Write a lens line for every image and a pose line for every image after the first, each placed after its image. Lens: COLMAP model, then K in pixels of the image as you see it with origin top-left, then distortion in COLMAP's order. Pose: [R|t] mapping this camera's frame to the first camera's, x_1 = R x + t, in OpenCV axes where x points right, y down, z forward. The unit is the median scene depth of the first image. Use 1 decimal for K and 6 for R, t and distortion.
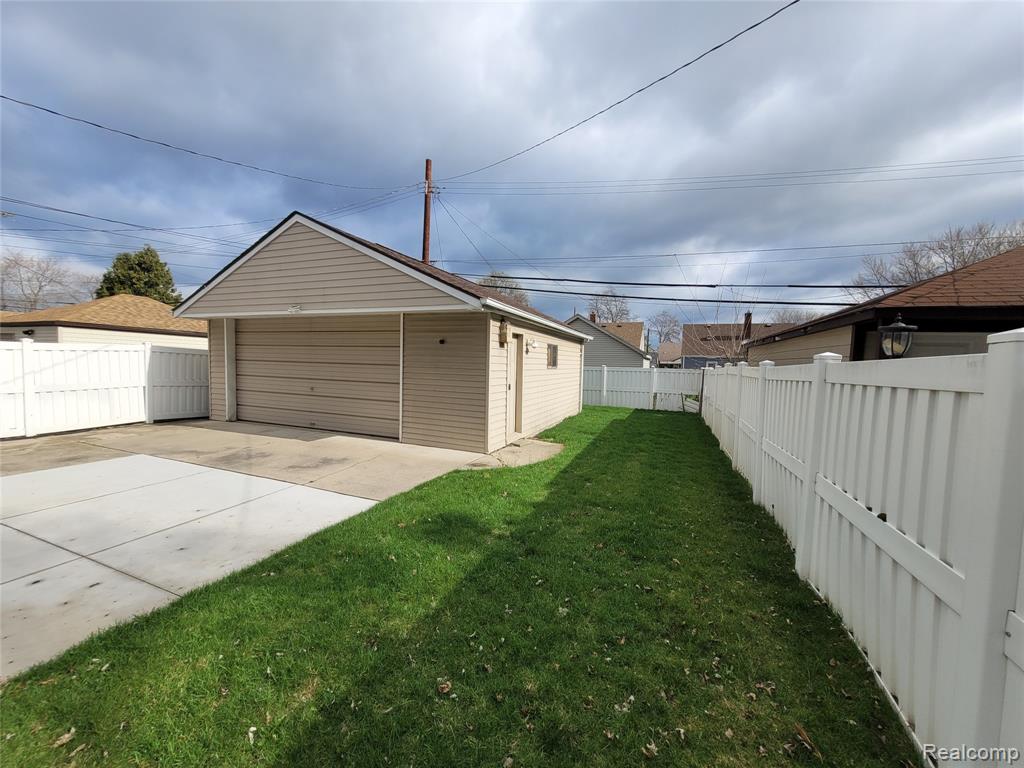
lens RADIAL K [[392.5, 0, 512.0], [0, 392.5, 384.0], [0, 0, 1]] dist [-0.001088, -0.000281]
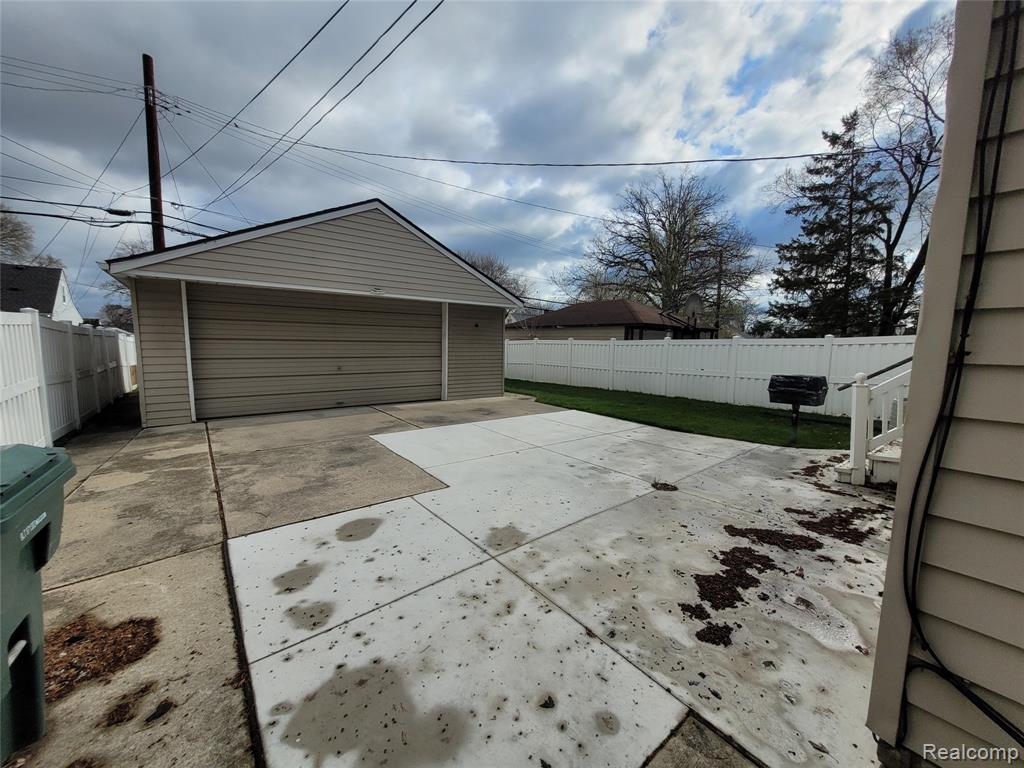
lens RADIAL K [[392.5, 0, 512.0], [0, 392.5, 384.0], [0, 0, 1]] dist [-0.001088, -0.000281]
pose [[0.512374, -0.102481, 0.852625, -1.270708], [0.050177, 0.994730, 0.089408, -0.015003], [-0.857295, -0.003028, 0.514817, 0.128810]]
